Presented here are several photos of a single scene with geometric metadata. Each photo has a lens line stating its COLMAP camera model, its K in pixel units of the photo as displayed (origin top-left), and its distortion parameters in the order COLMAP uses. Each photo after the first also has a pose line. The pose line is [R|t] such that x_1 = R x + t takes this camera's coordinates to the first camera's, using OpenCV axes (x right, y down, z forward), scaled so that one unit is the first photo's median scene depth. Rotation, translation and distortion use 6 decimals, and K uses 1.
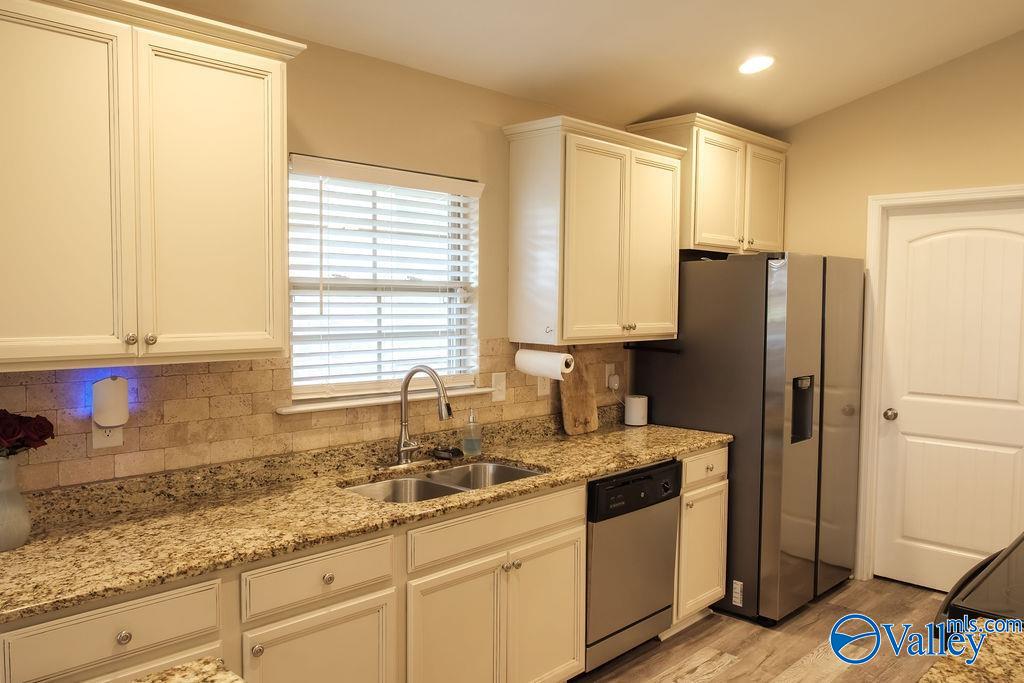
lens RADIAL K [[794.1, 0, 513.7], [0, 794.1, 343.2], [0, 0, 1]] dist [-0.021852, 0.008005]
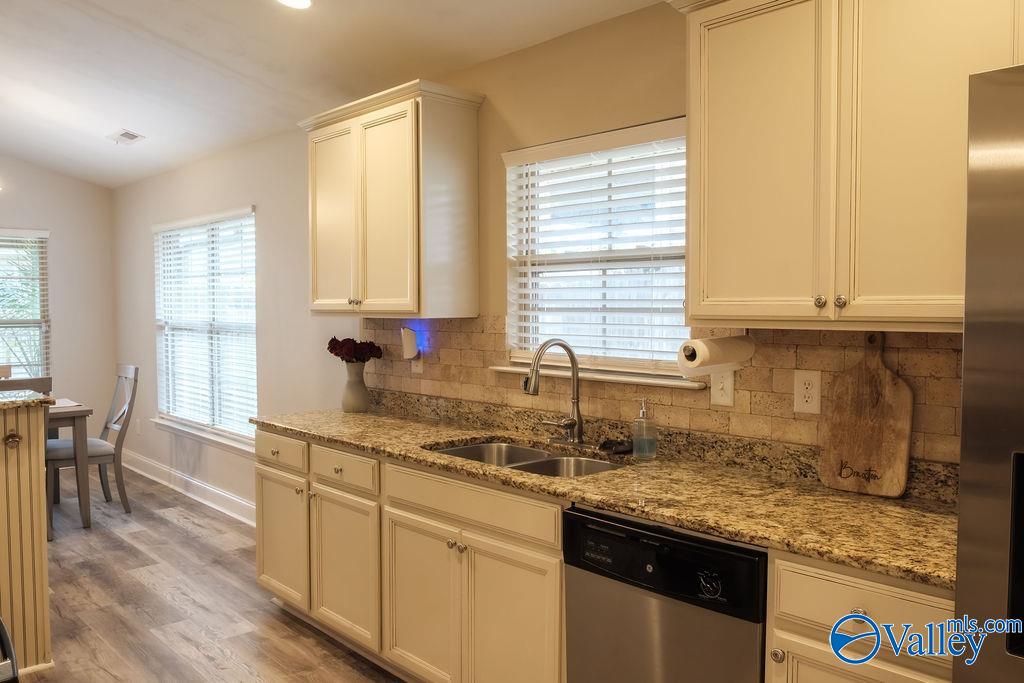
lens RADIAL K [[794.1, 0, 476.5], [0, 794.1, 343.1], [0, 0, 1]] dist [-0.021852, 0.008005]
pose [[-0.077578, 0.039647, -0.996198, 0.828598], [-0.051399, 0.997721, 0.043710, -0.003605], [0.995661, 0.054594, -0.075363, 0.961449]]
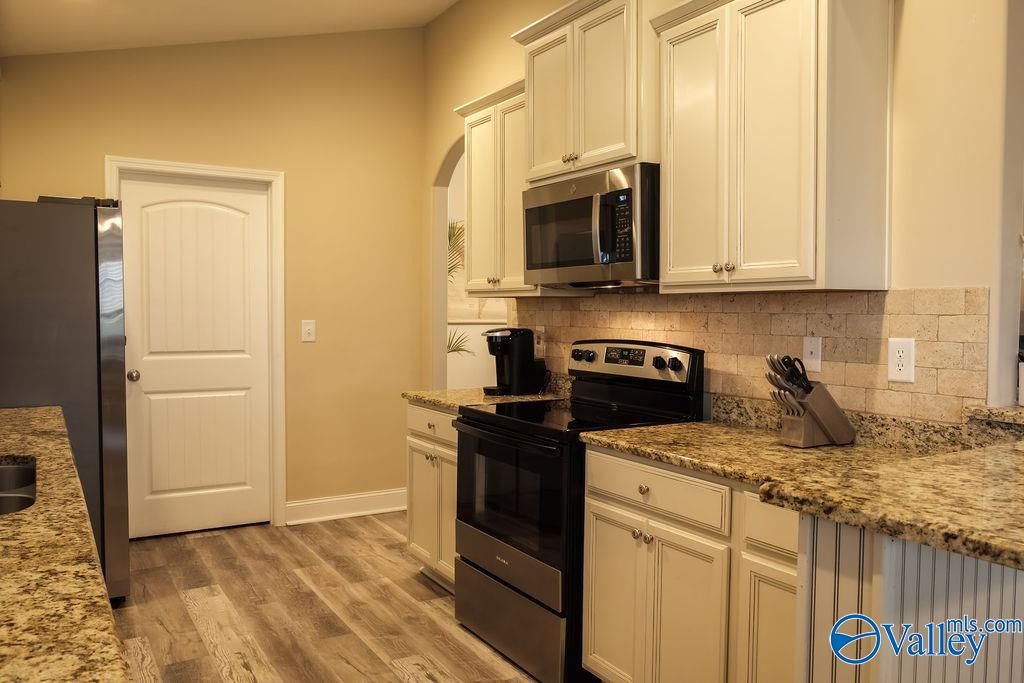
lens RADIAL K [[794.1, 0, 516.6], [0, 794.1, 344.5], [0, 0, 1]] dist [-0.021852, 0.008005]
pose [[0.258467, -0.046328, 0.964908, -0.514716], [0.047949, 0.998233, 0.035084, 0.052600], [-0.964829, 0.037198, 0.260232, 0.361928]]
